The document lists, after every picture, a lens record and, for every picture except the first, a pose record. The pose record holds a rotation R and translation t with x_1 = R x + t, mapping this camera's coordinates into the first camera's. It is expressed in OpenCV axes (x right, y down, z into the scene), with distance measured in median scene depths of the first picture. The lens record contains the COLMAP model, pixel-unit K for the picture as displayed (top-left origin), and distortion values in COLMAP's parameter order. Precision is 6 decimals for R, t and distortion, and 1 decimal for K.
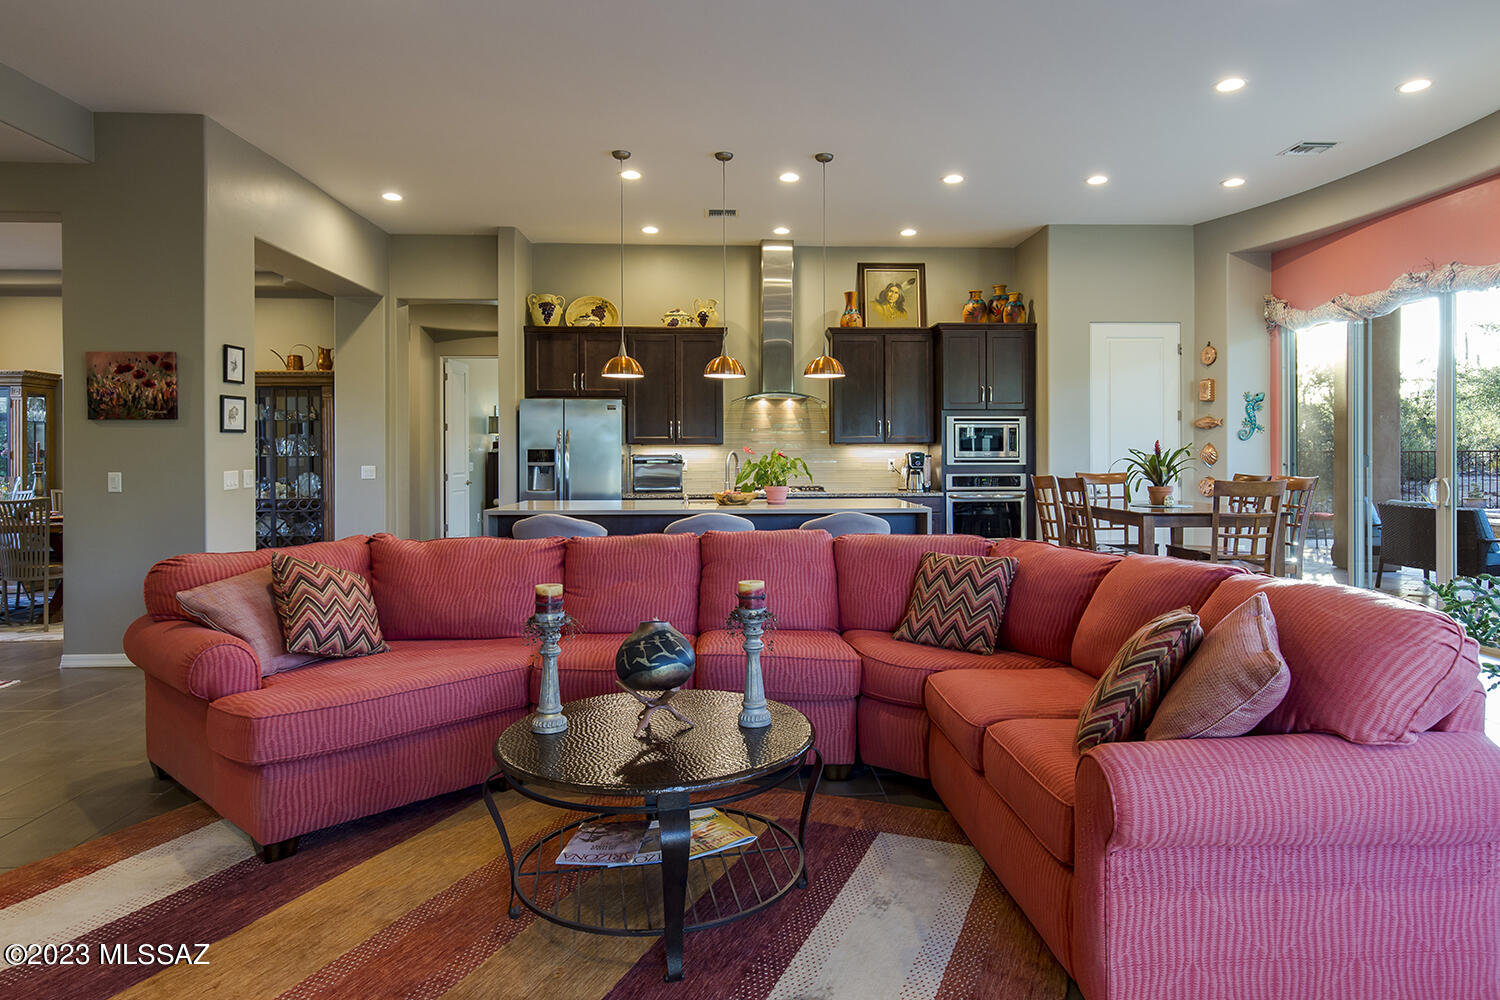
lens RADIAL K [[912.5, 0, 770.5], [0, 912.5, 457.5], [0, 0, 1]] dist [0.016785, -0.001576]
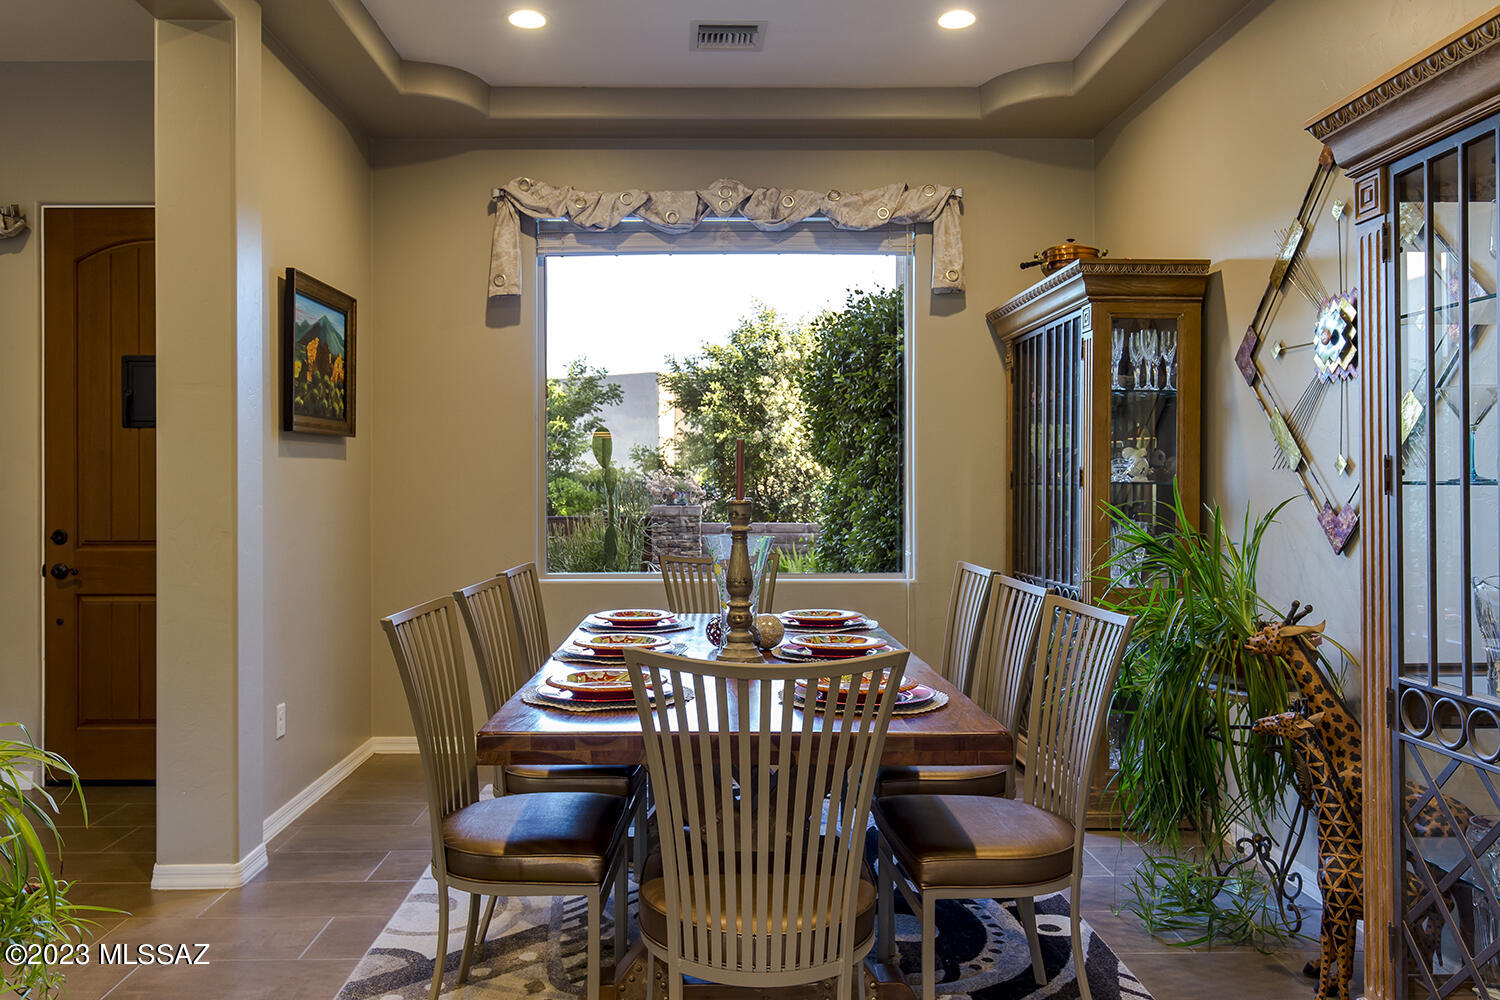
lens RADIAL K [[1139.4, 0, 716.1], [0, 1139.4, 479.4], [0, 0, 1]] dist [-0.036313, -0.002726]
pose [[-0.038554, -0.000291, -0.999256, -0.323943], [-0.001769, 0.999998, -0.000223, -0.001827], [0.999255, 0.001759, -0.038554, 0.852621]]
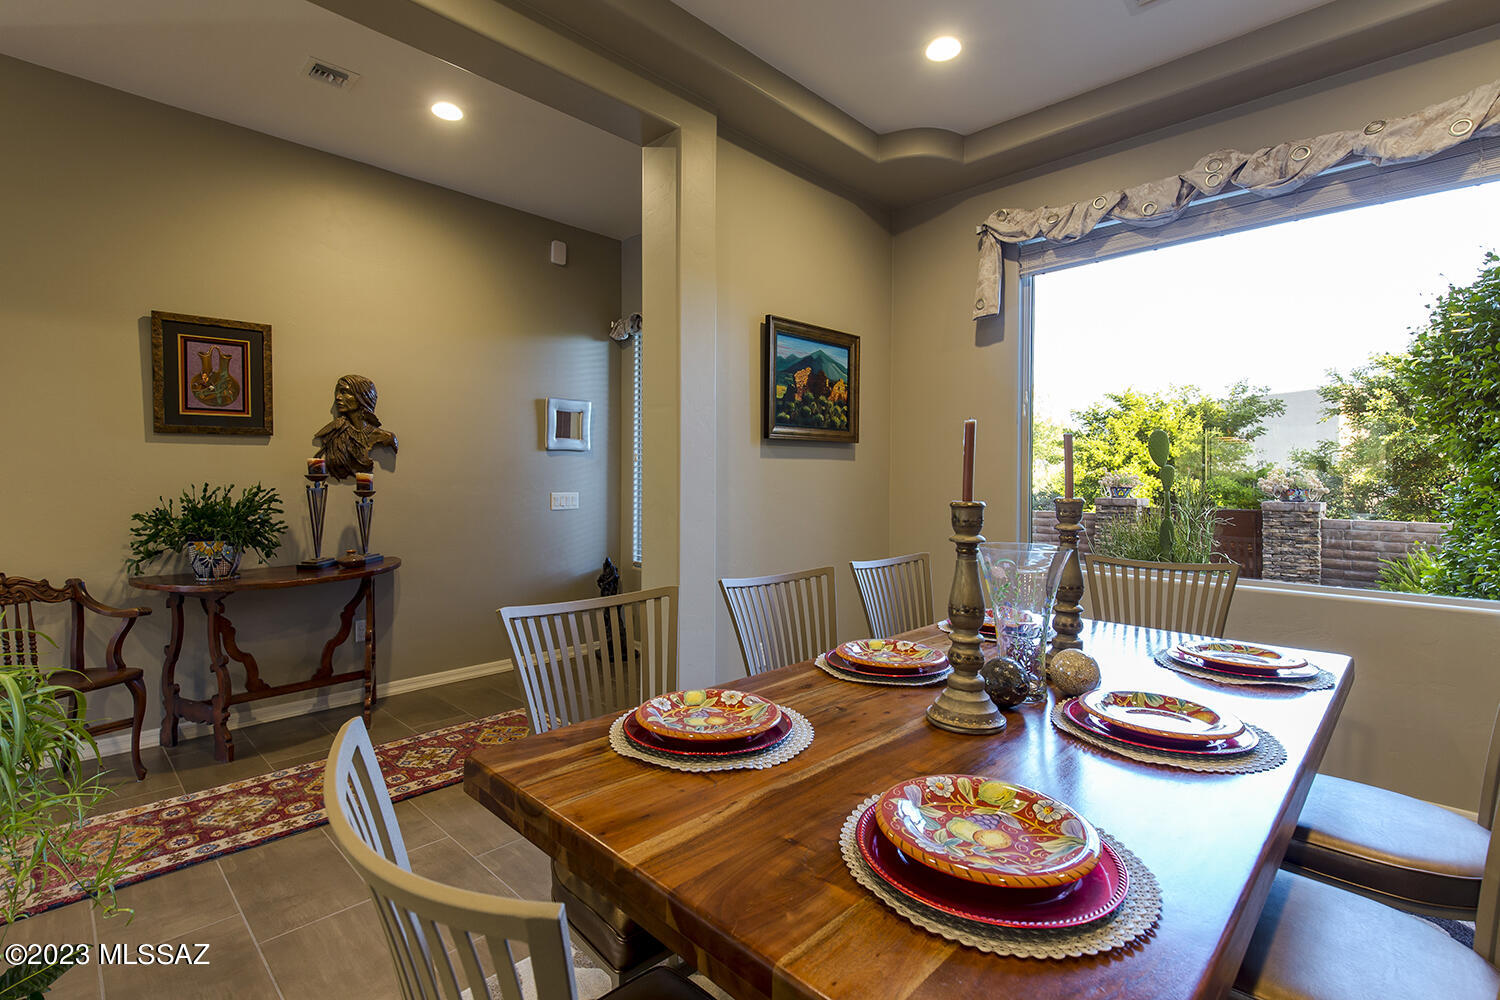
lens RADIAL K [[695.5, 0, 730.3], [0, 695.5, 475.7], [0, 0, 1]] dist [0.001198, 0.000152]
pose [[-0.740254, -0.003718, -0.672317, -0.522624], [-0.003669, 0.999992, -0.001491, -0.000721], [0.672317, 0.001363, -0.740262, 0.928121]]
